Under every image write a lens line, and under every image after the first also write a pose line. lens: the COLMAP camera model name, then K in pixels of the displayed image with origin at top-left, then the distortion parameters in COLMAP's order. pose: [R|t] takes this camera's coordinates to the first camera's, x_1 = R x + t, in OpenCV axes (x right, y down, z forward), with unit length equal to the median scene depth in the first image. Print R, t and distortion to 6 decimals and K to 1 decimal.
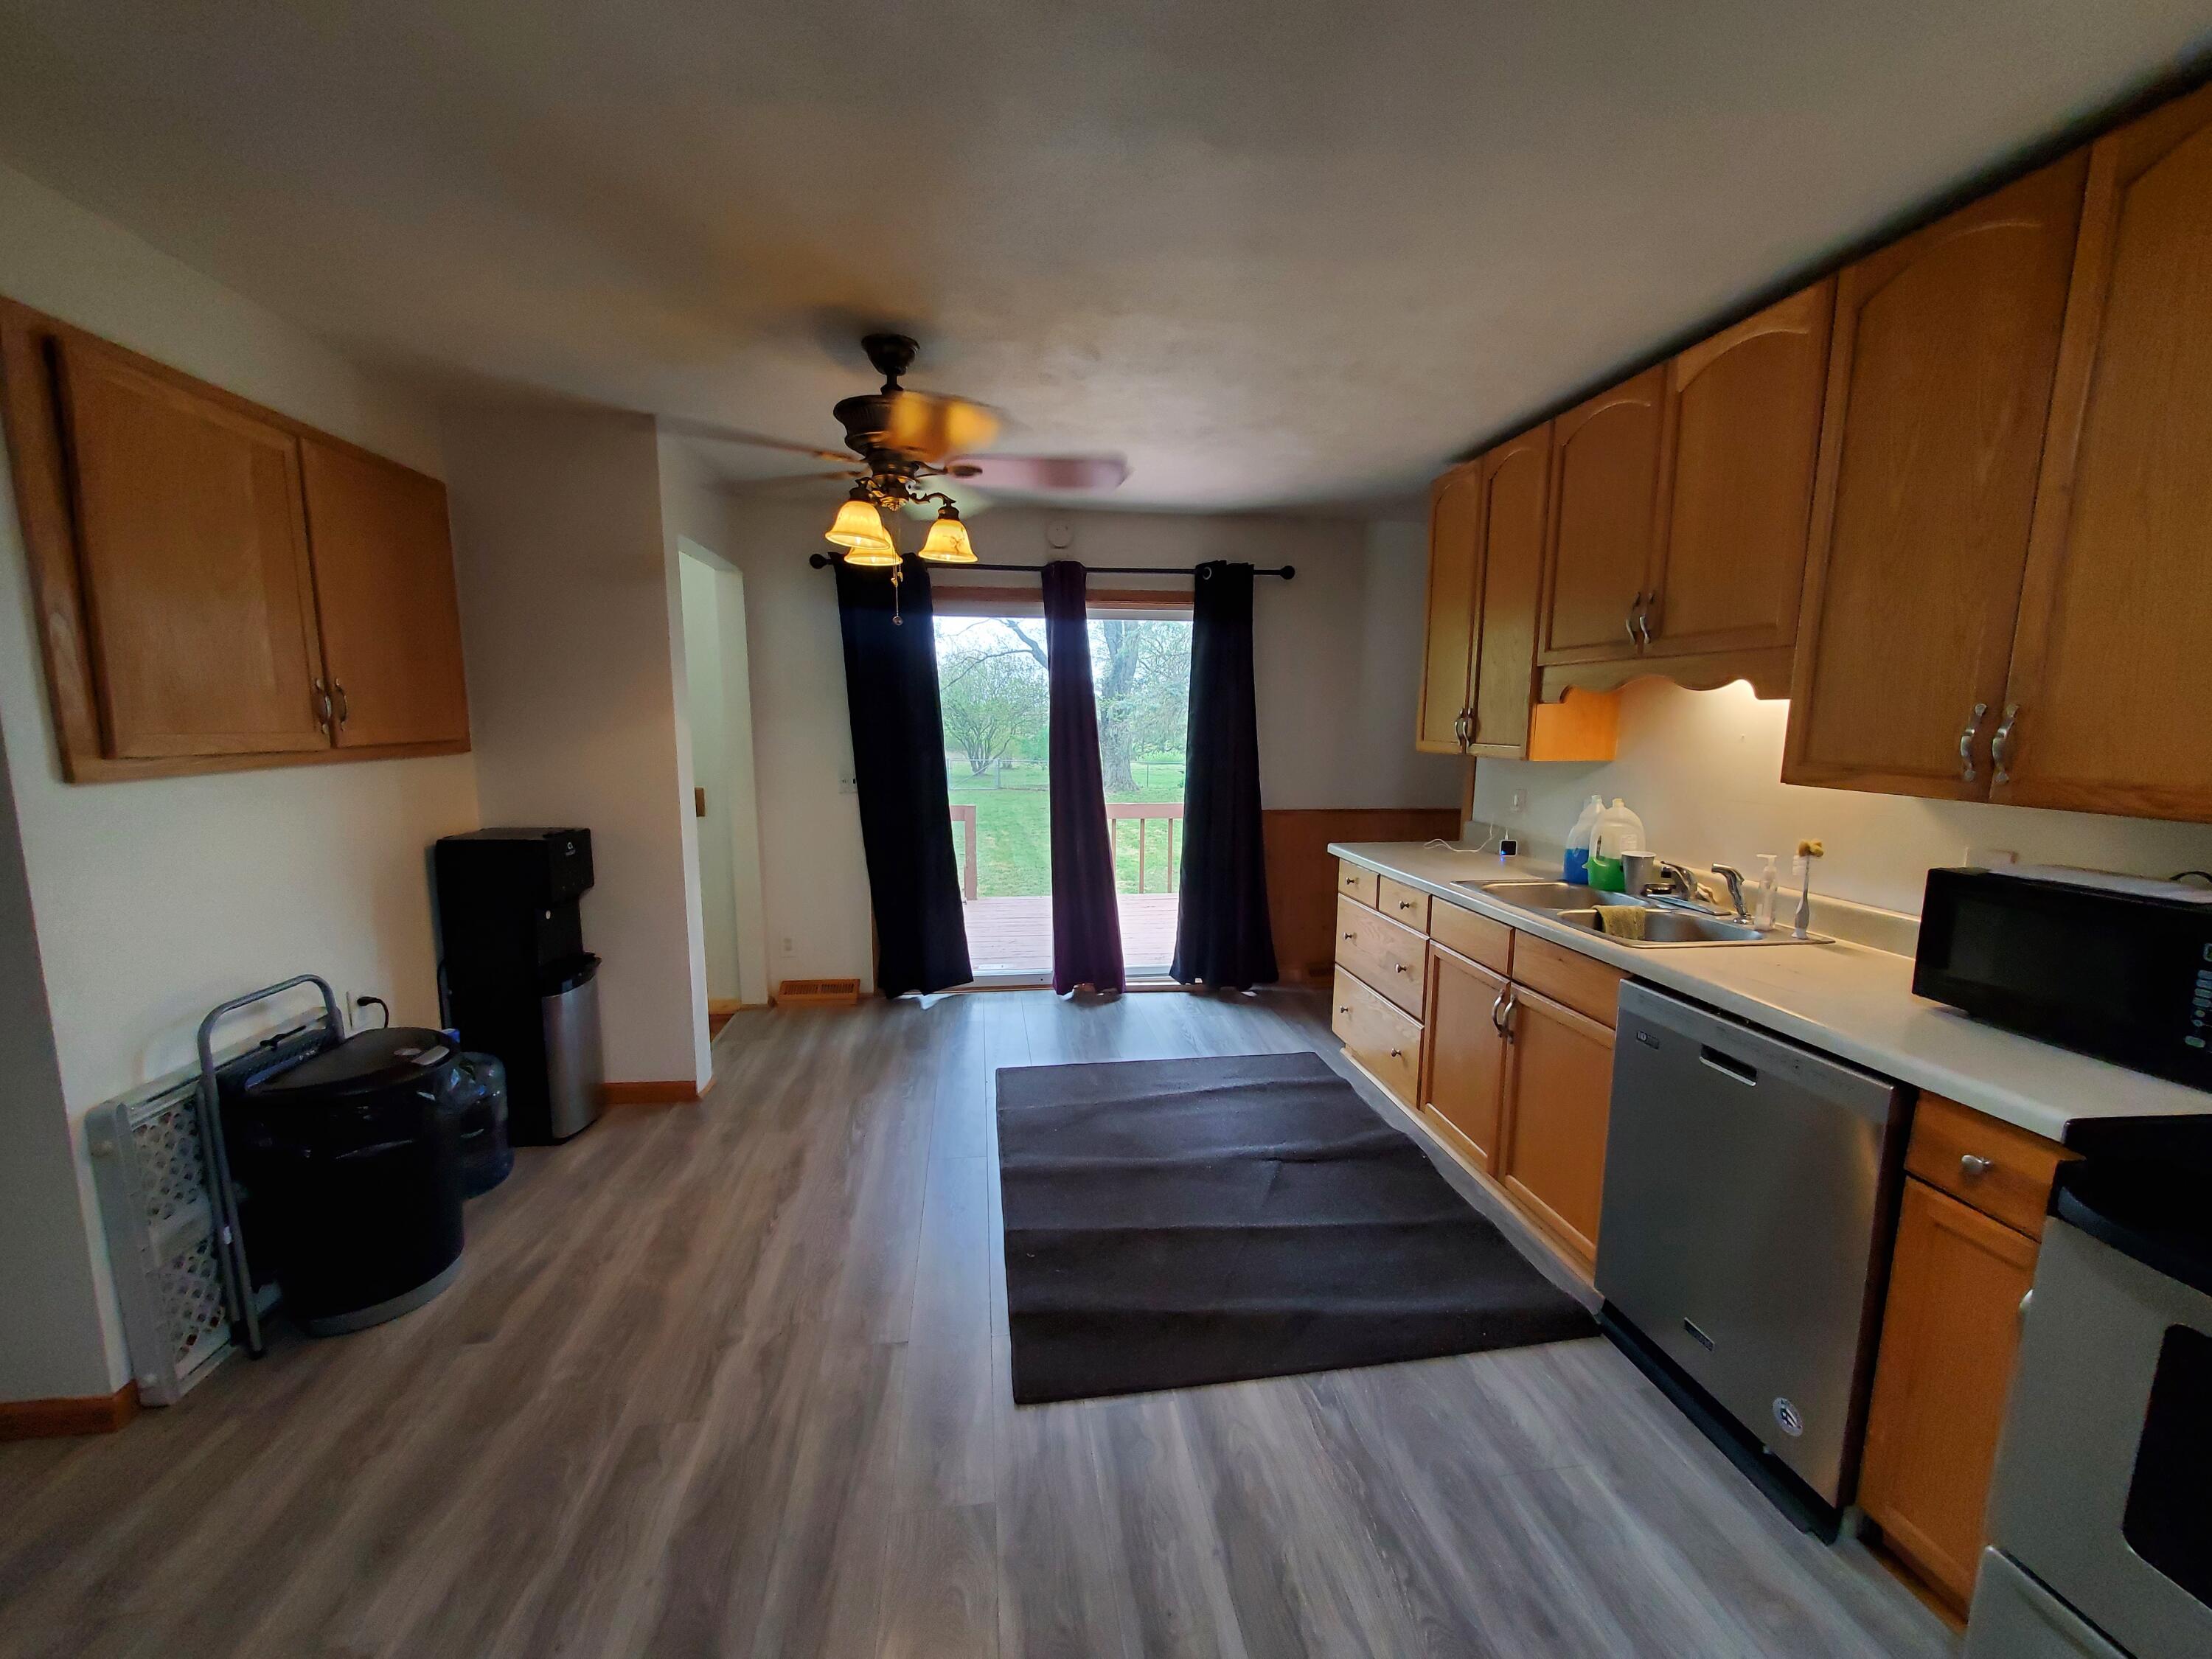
lens RADIAL K [[876.0, 0, 1102.0], [0, 876.0, 838.9], [0, 0, 1]] dist [-0.000959, 0.000103]
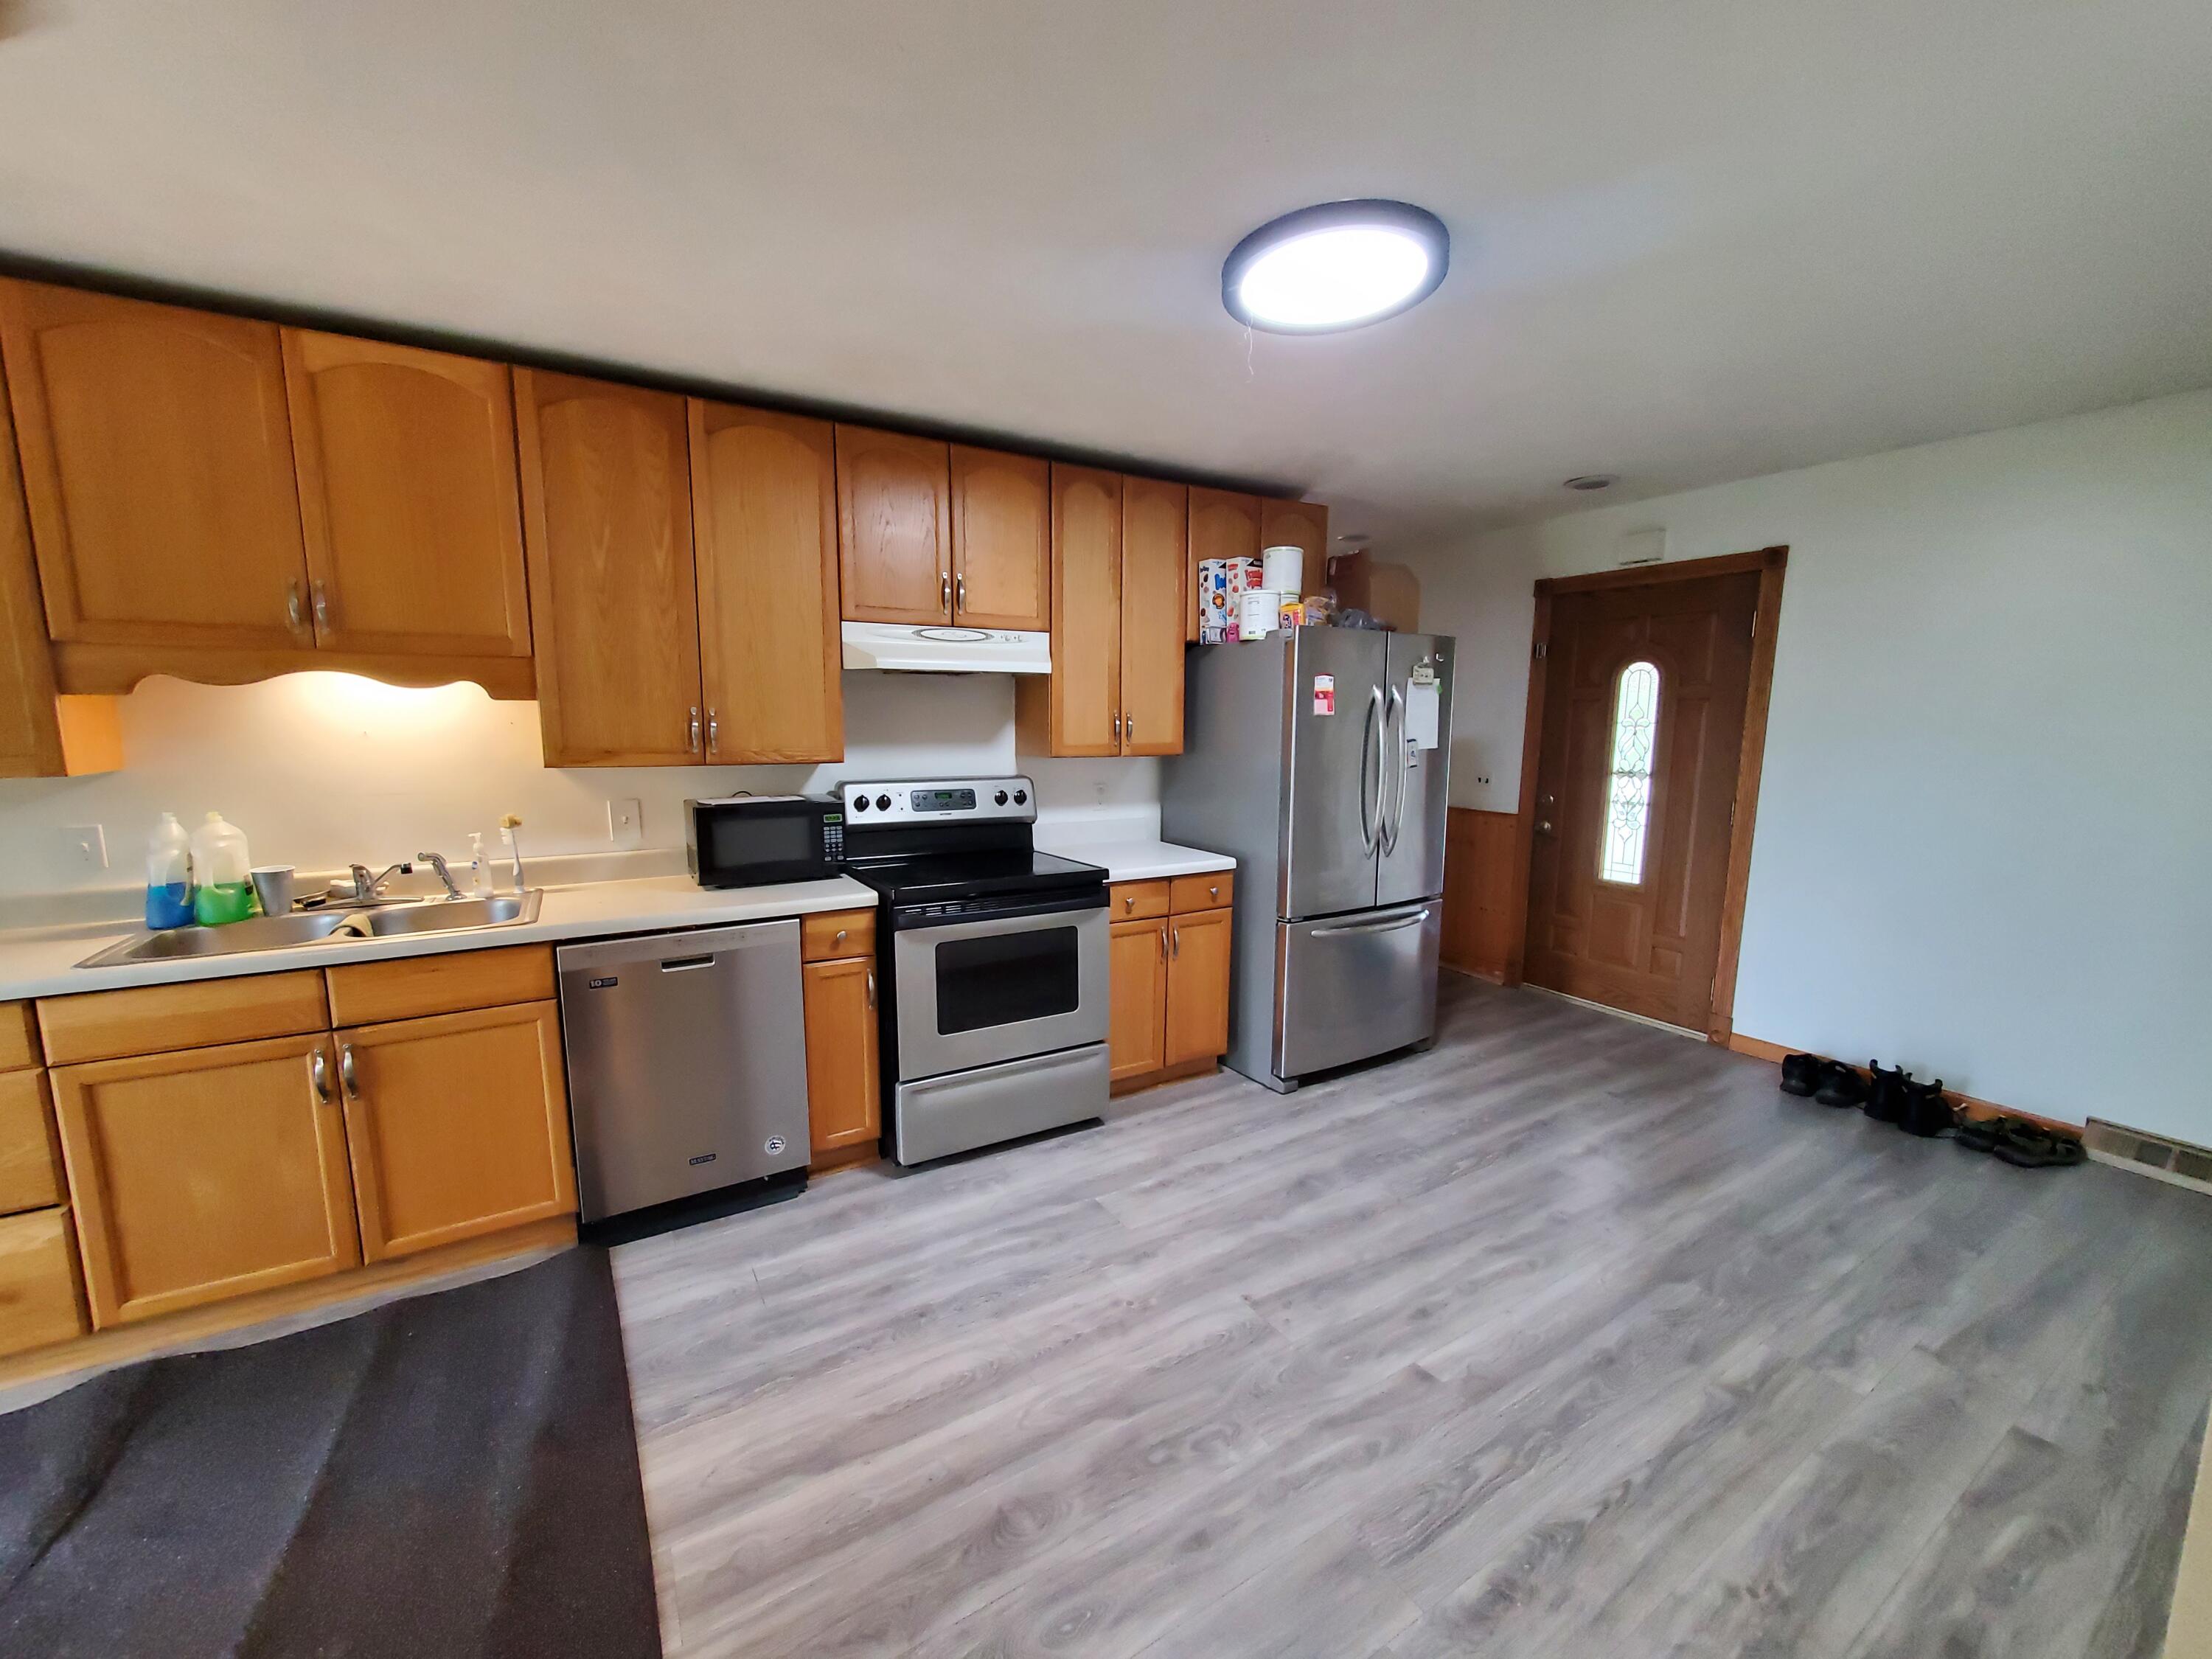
lens RADIAL K [[876.0, 0, 1102.0], [0, 876.0, 838.9], [0, 0, 1]] dist [-0.000959, 0.000103]
pose [[-0.399286, -0.131318, 0.907373, -0.727802], [0.122658, 0.973141, 0.194811, -0.115876], [-0.908584, 0.189082, -0.372455, 0.798565]]
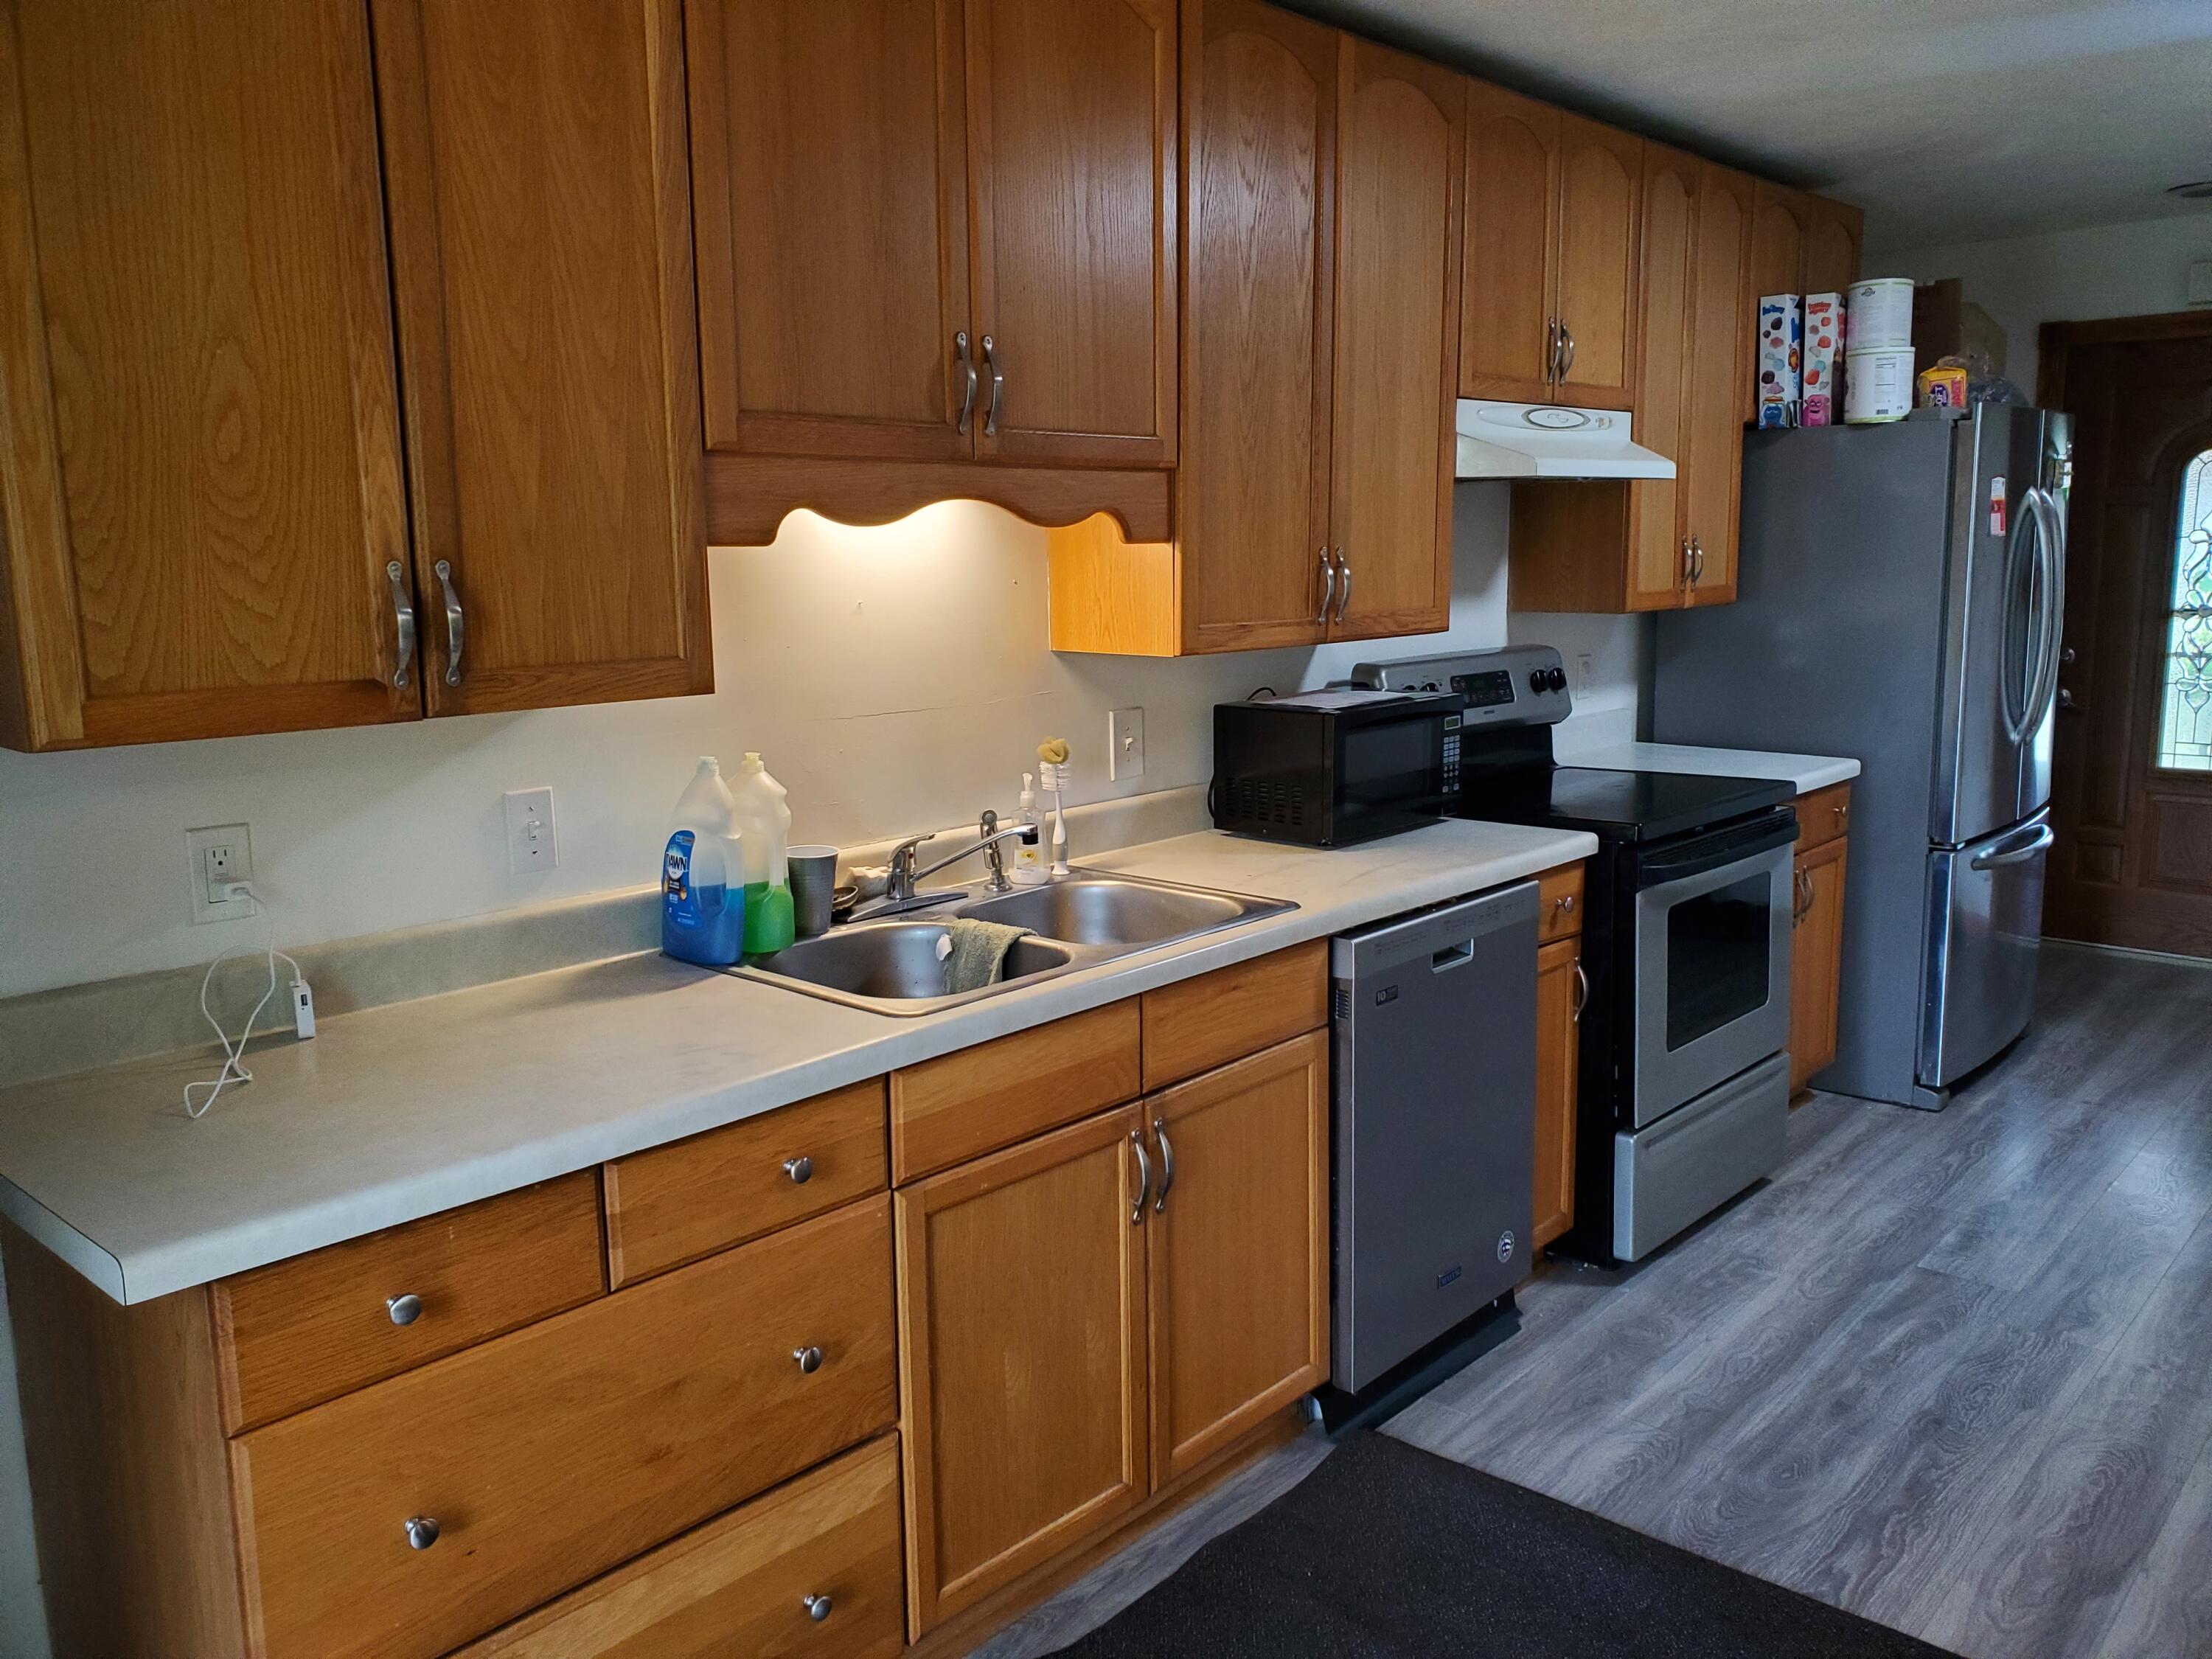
lens RADIAL K [[1725.1, 0, 1117.1], [0, 1725.1, 801.1], [0, 0, 1]] dist [0.021810, -0.007915]
pose [[-0.646428, -0.111005, 0.754857, -0.323102], [0.118574, 0.962723, 0.243114, -0.318286], [-0.753705, 0.246662, -0.609169, 2.051804]]
